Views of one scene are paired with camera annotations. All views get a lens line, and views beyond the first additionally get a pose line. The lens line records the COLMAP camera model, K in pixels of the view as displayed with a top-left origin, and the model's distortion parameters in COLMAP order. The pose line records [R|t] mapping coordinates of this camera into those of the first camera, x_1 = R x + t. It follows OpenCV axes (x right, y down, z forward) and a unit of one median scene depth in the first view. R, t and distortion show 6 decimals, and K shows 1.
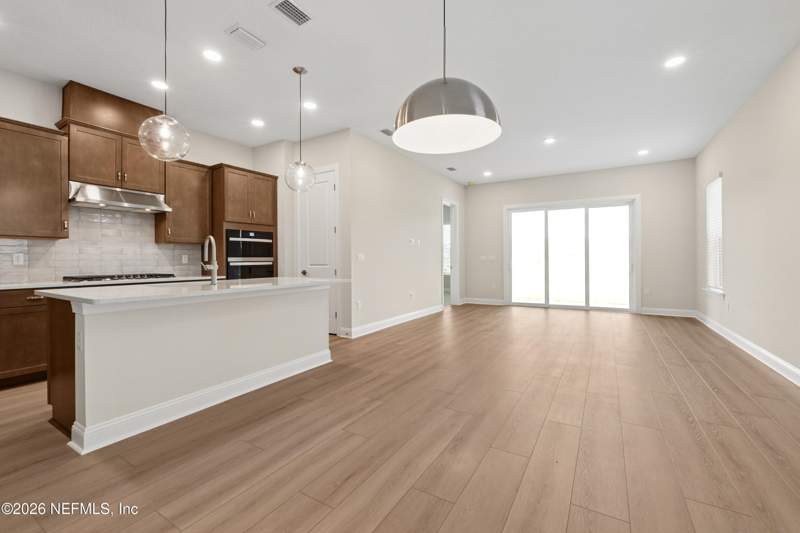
lens RADIAL K [[339.4, 0, 400.0], [0, 339.4, 266.5], [0, 0, 1]] dist [-0.010468, 0.000175]
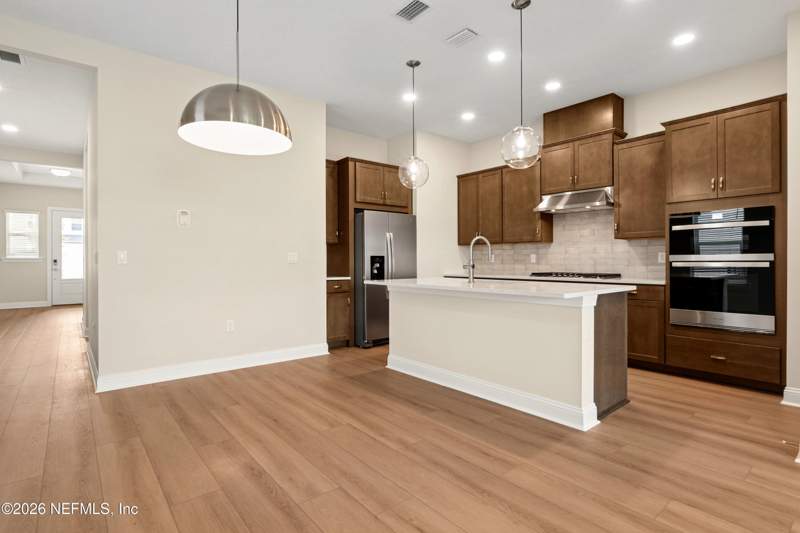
lens RADIAL K [[400.7, 0, 400.0], [0, 400.7, 266.5], [0, 0, 1]] dist [-0.004407, -0.000798]
pose [[-0.322669, 0.018935, -0.946322, 0.527612], [-0.015151, 0.999568, 0.025166, -0.018308], [0.946391, 0.022458, -0.322243, 0.871878]]
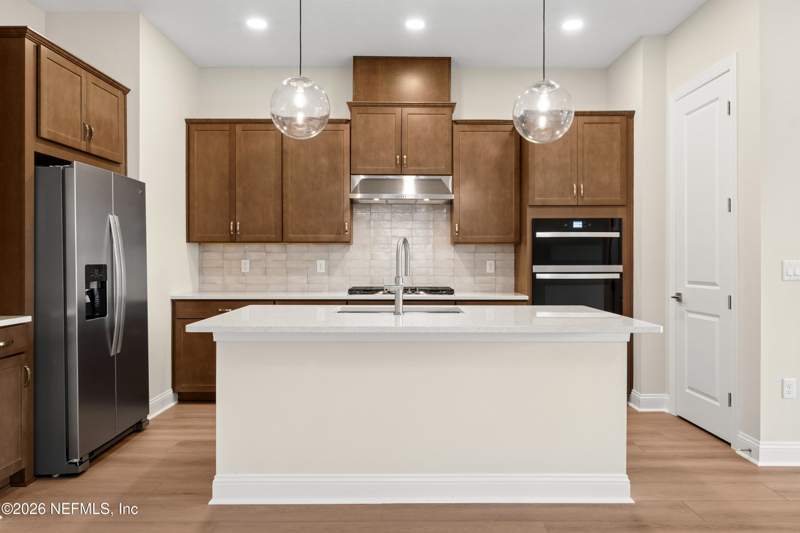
lens RADIAL K [[553.4, 0, 400.0], [0, 553.4, 266.5], [0, 0, 1]] dist [-0.001441, 0.003157]
pose [[0.522247, 0.017045, -0.852624, 0.246984], [-0.020815, 0.999757, 0.007236, -0.031909], [0.852540, 0.013968, 0.522475, 0.331536]]
